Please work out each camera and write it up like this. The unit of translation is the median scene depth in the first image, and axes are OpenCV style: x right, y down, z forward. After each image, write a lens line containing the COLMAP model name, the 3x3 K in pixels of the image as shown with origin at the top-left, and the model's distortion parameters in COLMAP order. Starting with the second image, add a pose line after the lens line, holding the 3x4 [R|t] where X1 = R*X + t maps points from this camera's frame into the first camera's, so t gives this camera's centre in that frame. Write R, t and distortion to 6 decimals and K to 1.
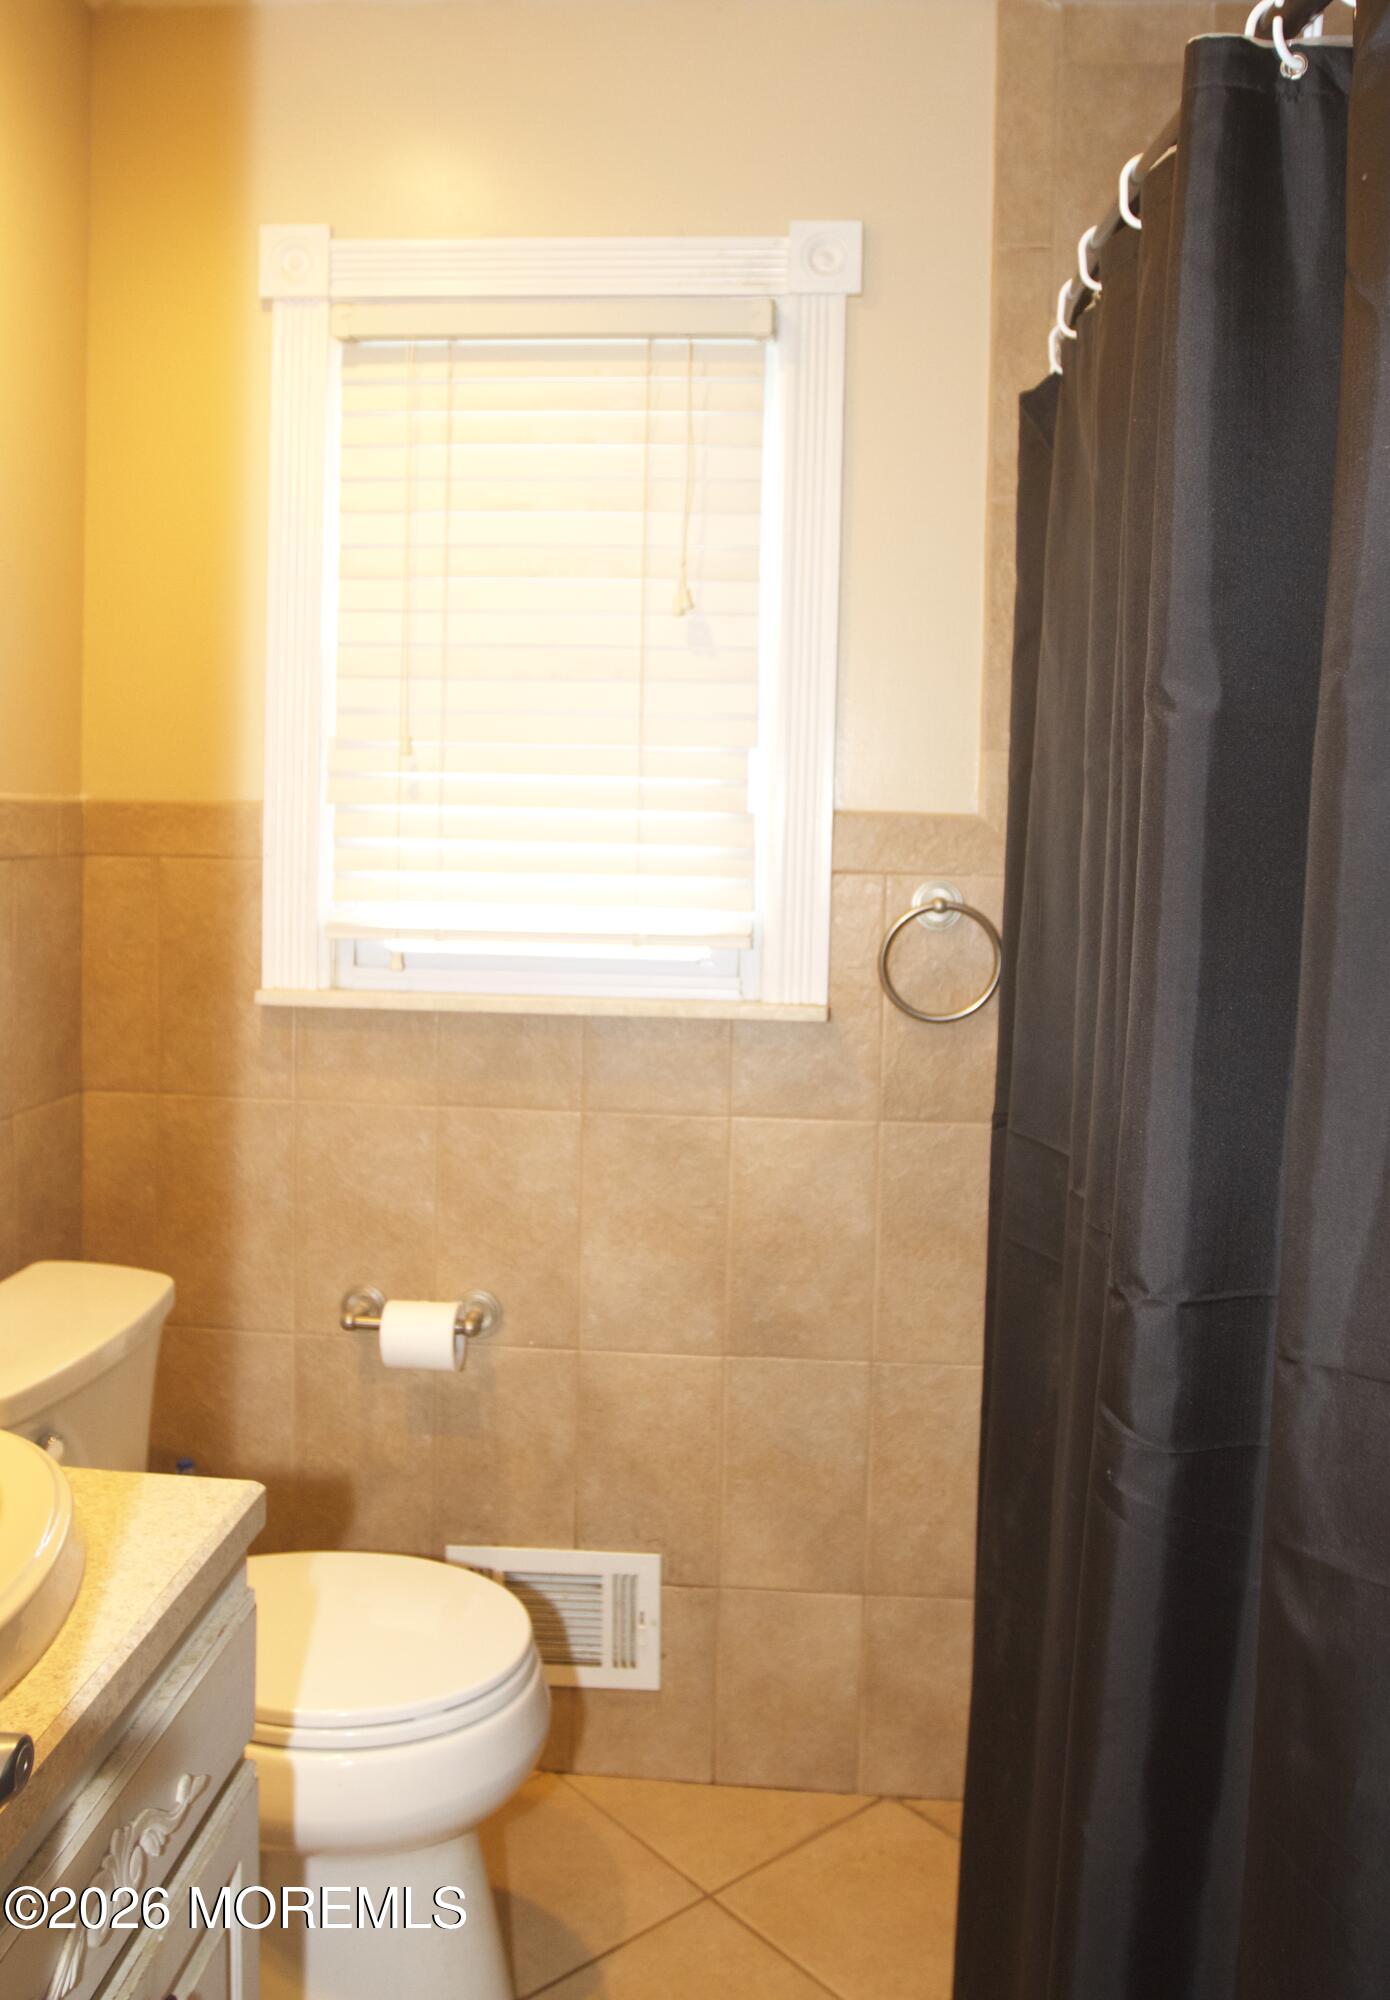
lens RADIAL K [[1662.5, 0, 692.8], [0, 1662.5, 997.2], [0, 0, 1]] dist [-0.011328, -0.003114]
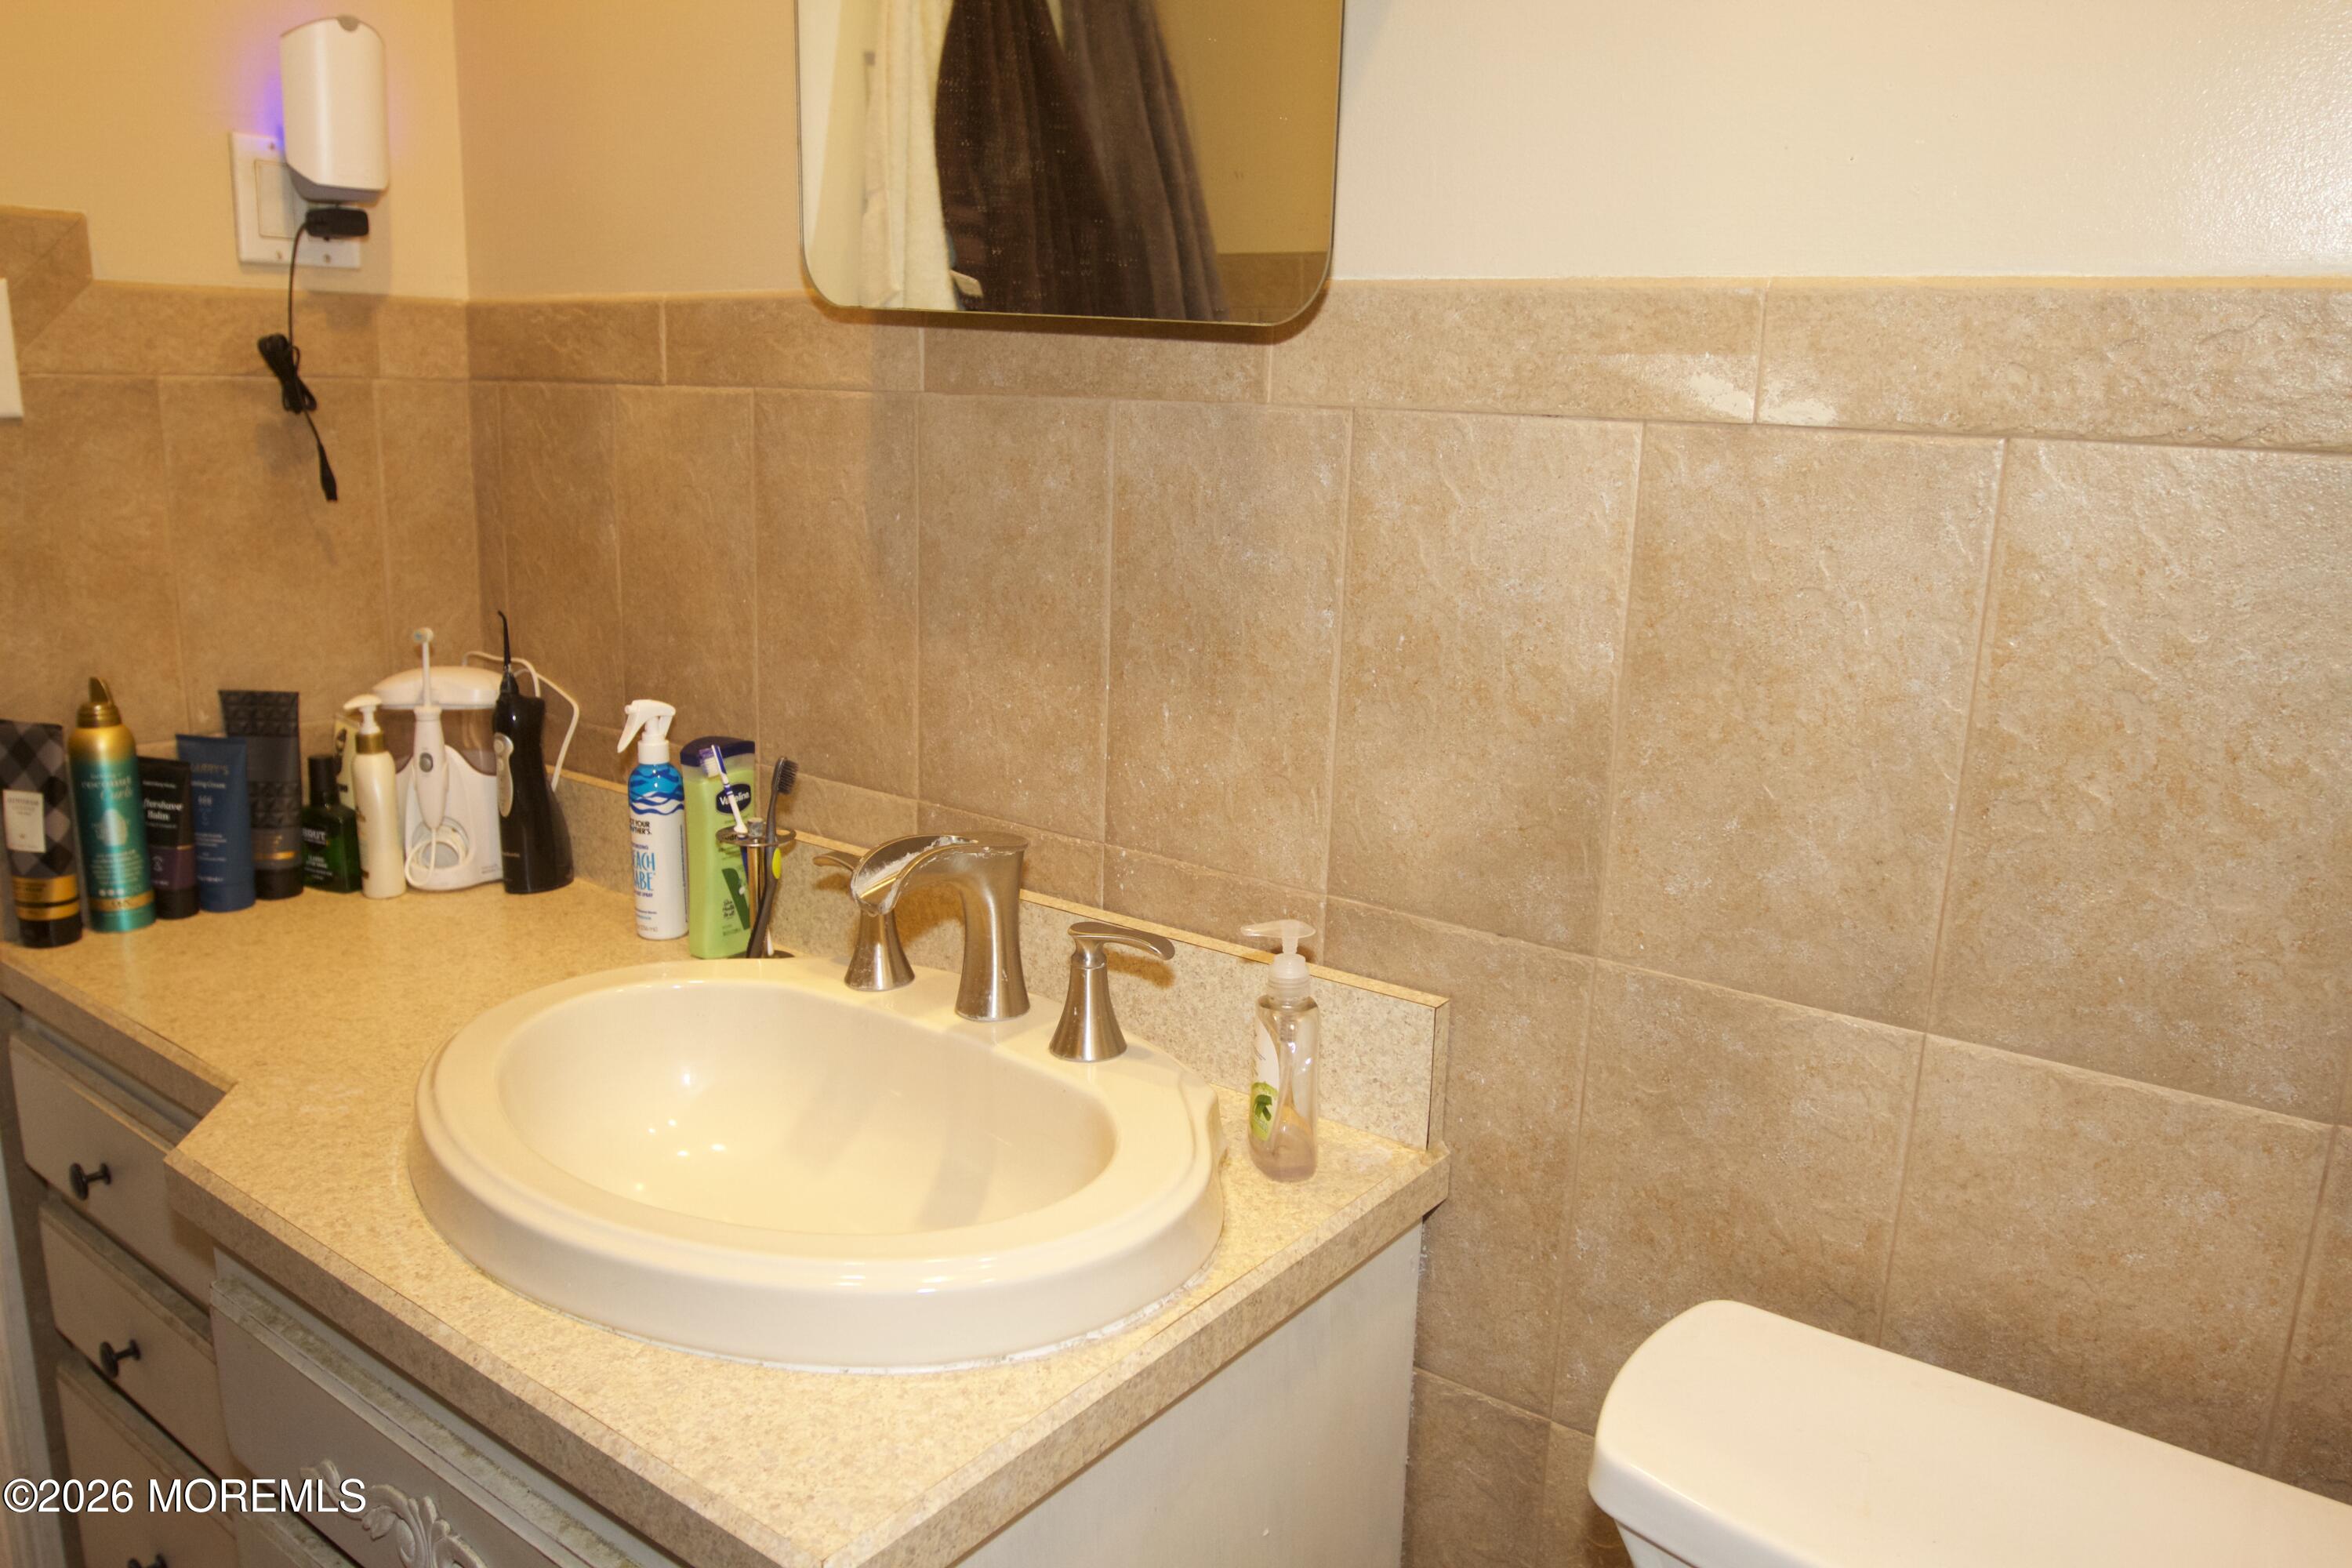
lens RADIAL K [[1730.9, 0, 1176.1], [0, 1730.9, 790.7], [0, 0, 1]] dist [-0.077752, 0.047902]
pose [[-0.541934, 0.148647, -0.827171, 0.051210], [-0.137079, 0.955419, 0.261503, -0.058627], [0.829167, 0.255105, -0.497397, 0.804717]]
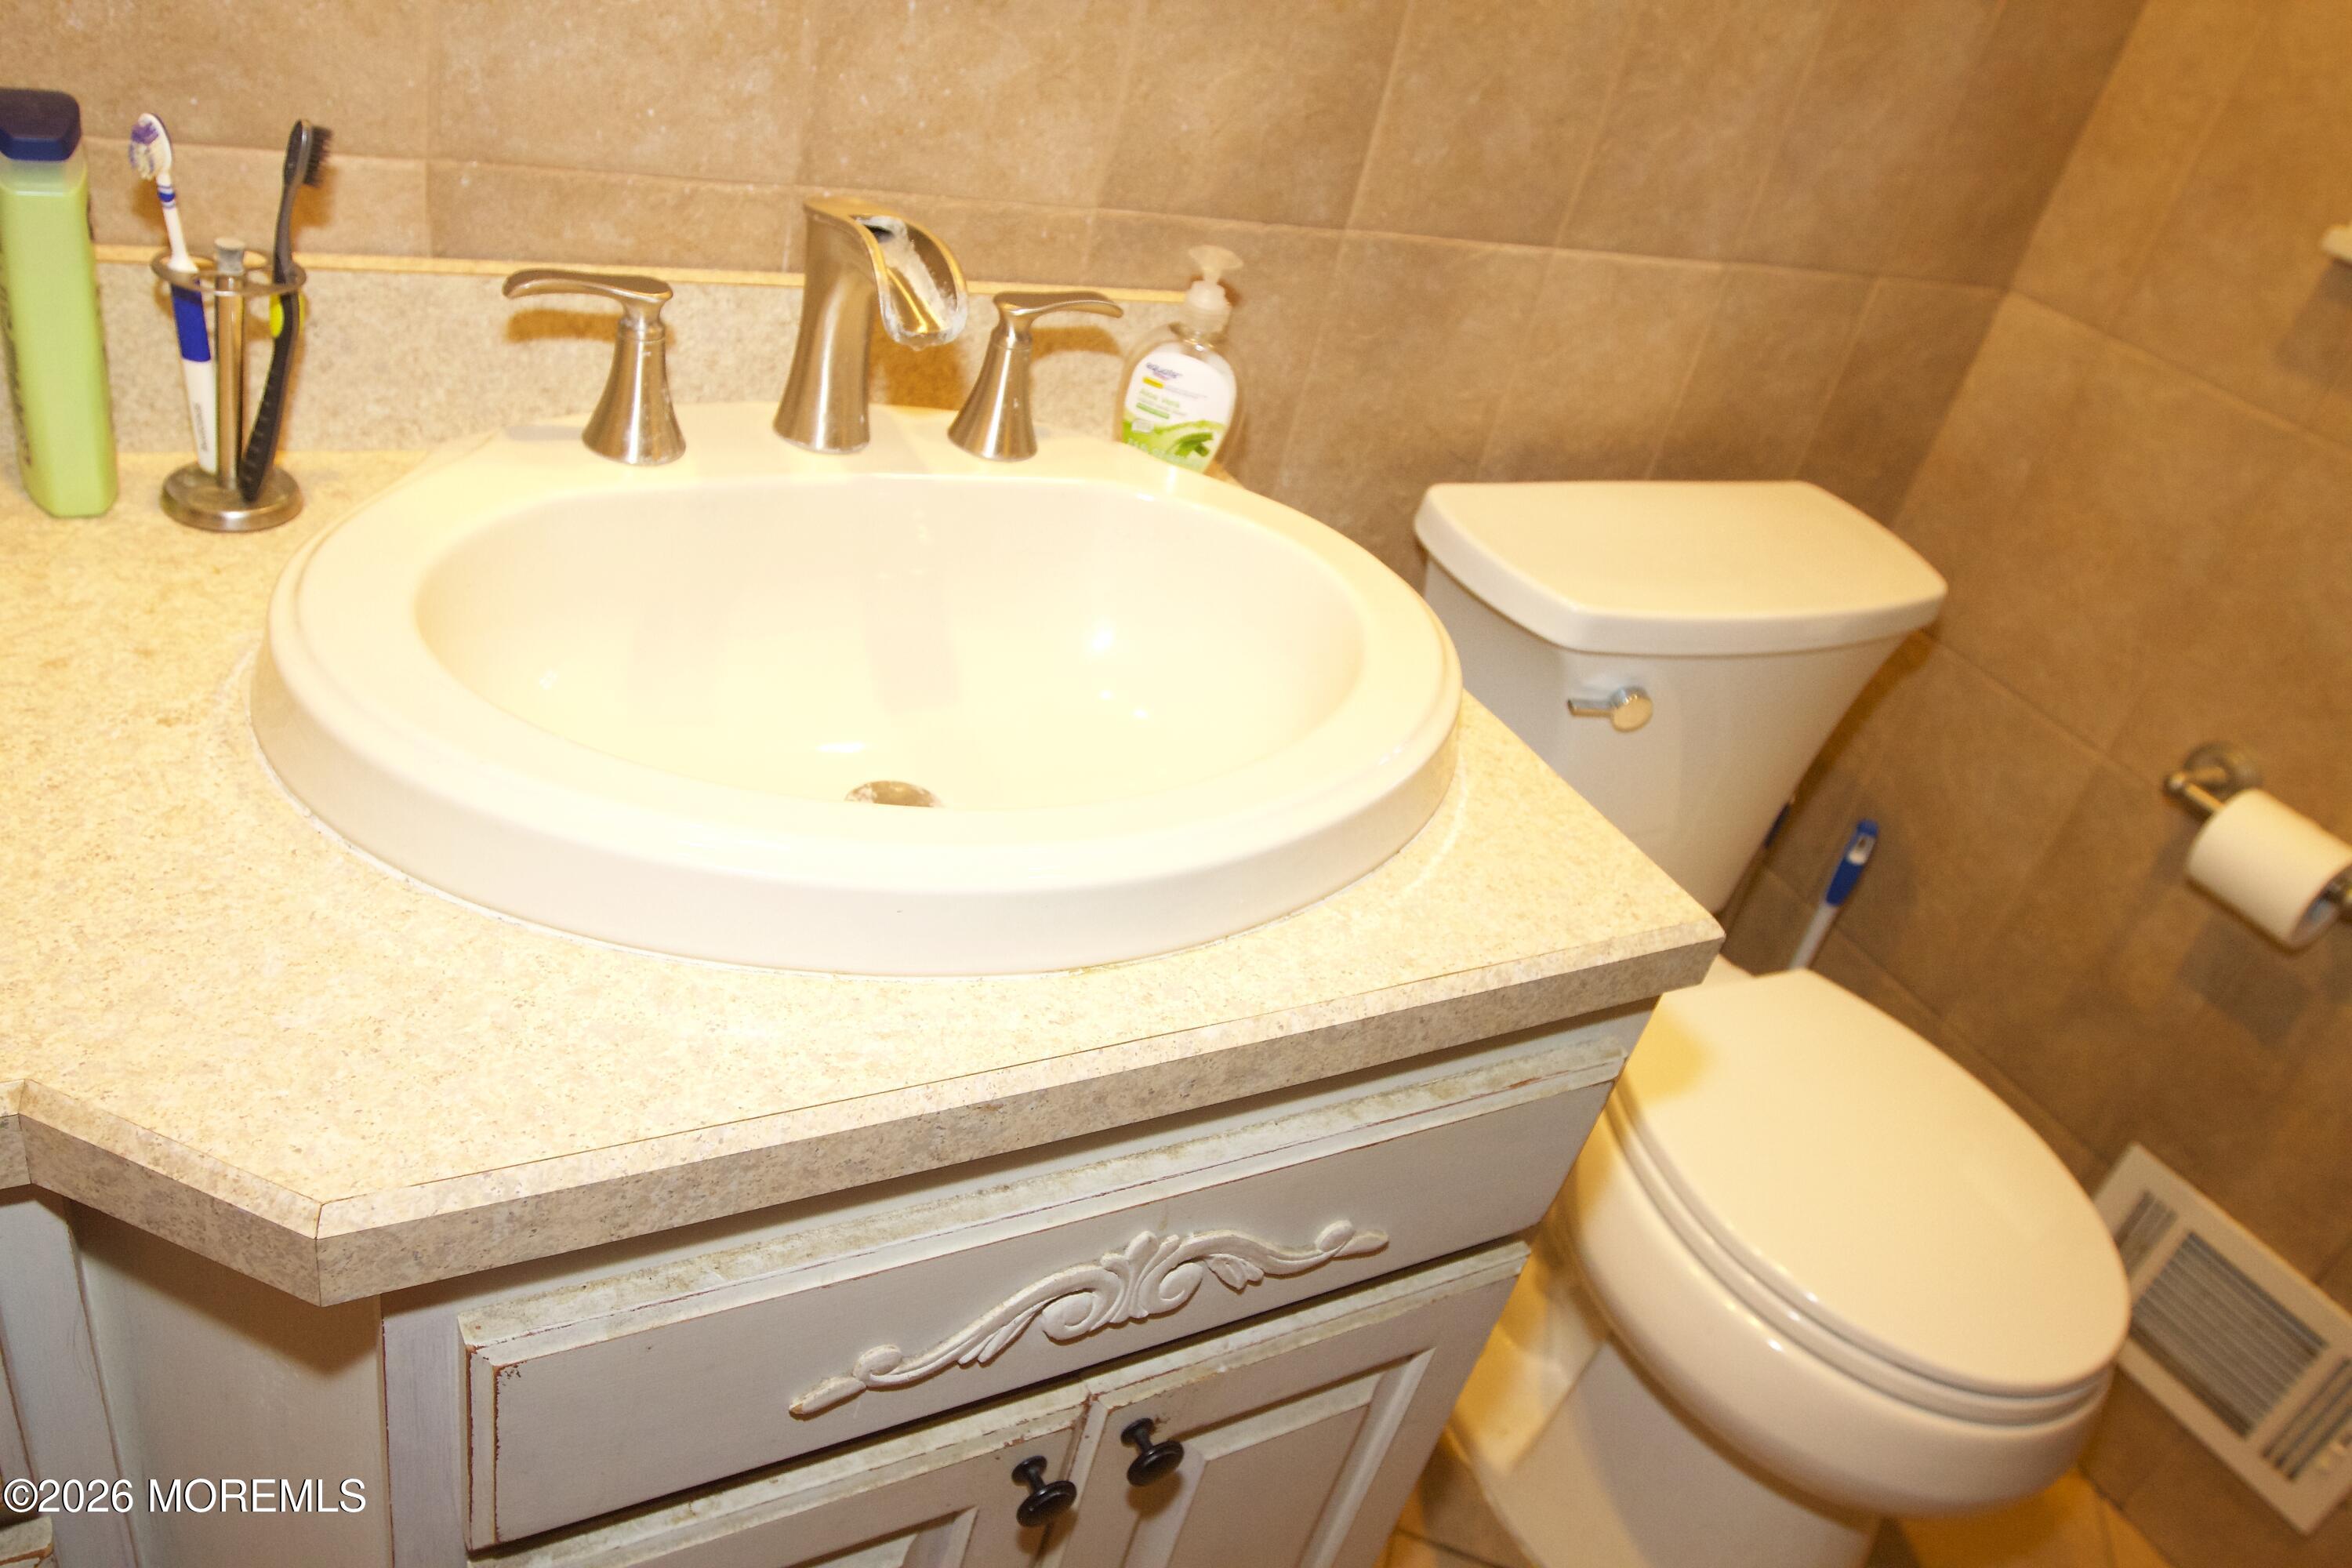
lens RADIAL K [[1730.9, 0, 1167.6], [0, 1730.9, 791.4], [0, 0, 1]] dist [-0.077752, 0.047902]
pose [[0.546107, 0.536232, -0.643601, 0.002729], [-0.298470, 0.842411, 0.448619, 0.020438], [0.782740, -0.052899, 0.620096, 0.286220]]
